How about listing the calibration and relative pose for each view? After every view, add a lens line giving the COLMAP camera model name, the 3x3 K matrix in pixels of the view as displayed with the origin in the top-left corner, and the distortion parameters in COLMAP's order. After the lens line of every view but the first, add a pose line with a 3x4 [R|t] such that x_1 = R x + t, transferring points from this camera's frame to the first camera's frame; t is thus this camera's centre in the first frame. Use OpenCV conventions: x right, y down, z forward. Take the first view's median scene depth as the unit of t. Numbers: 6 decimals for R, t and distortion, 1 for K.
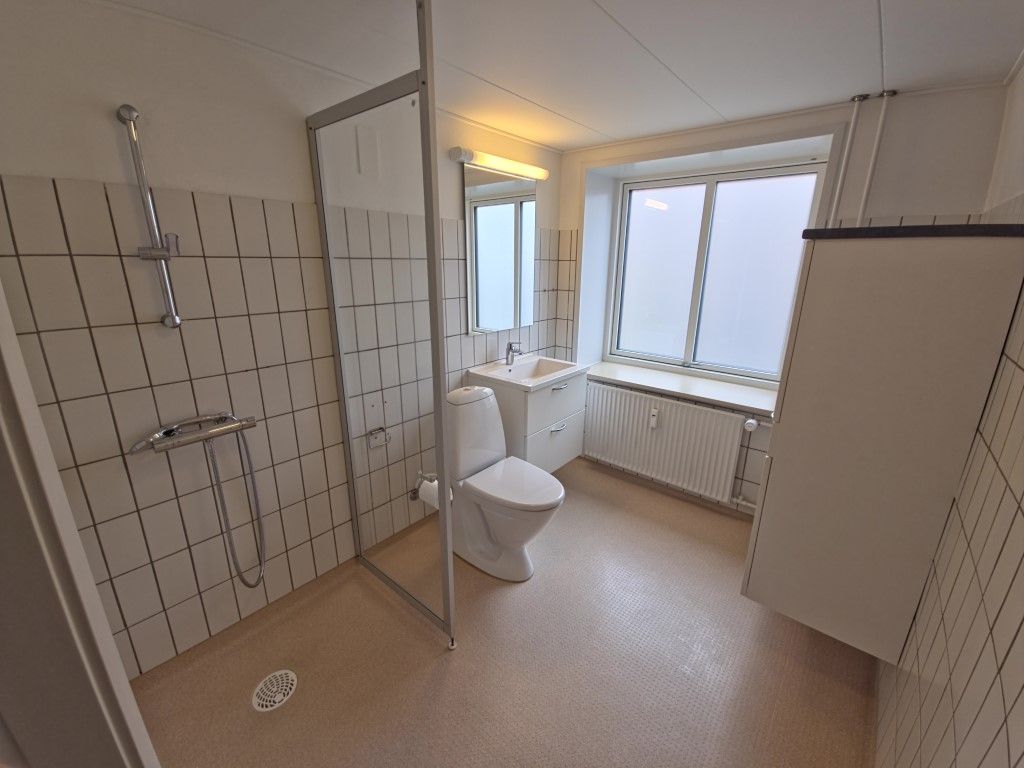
lens RADIAL K [[415.1, 0, 511.6], [0, 415.1, 377.2], [0, 0, 1]] dist [0.000794, -0.006713]
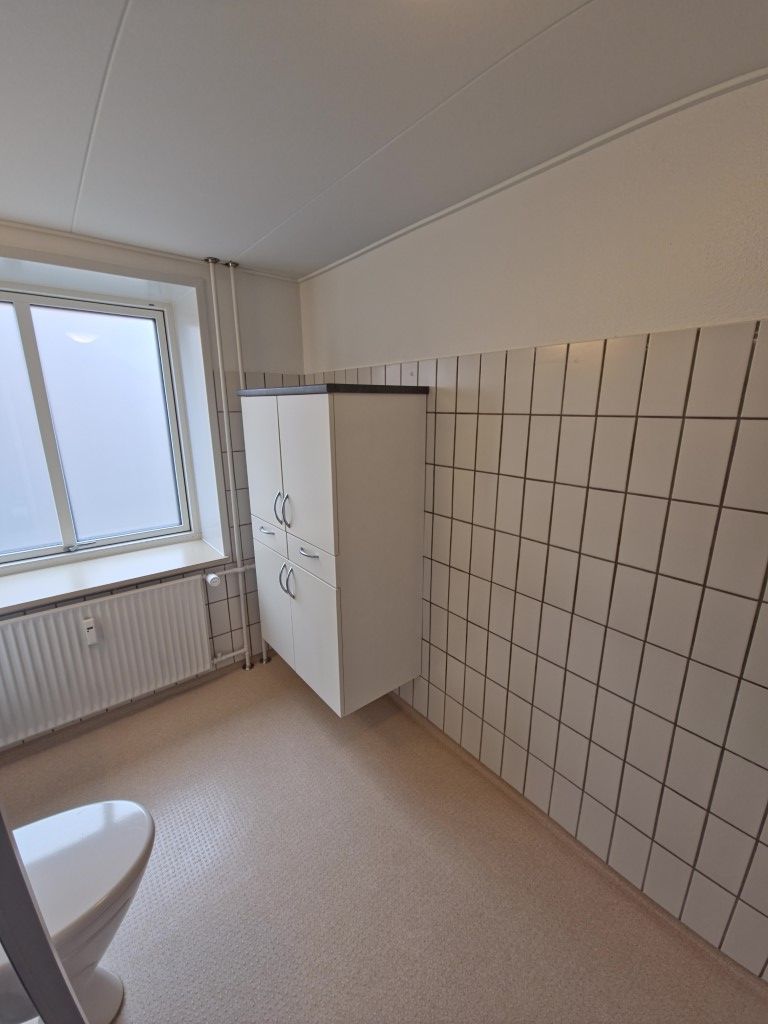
lens RADIAL K [[415.1, 0, 387.3], [0, 415.1, 514.6], [0, 0, 1]] dist [0.000794, -0.006713]
pose [[0.158900, -0.254303, 0.953982, -0.214605], [0.269677, 0.940693, 0.205842, -0.105327], [-0.949750, 0.224558, 0.218056, 0.340485]]
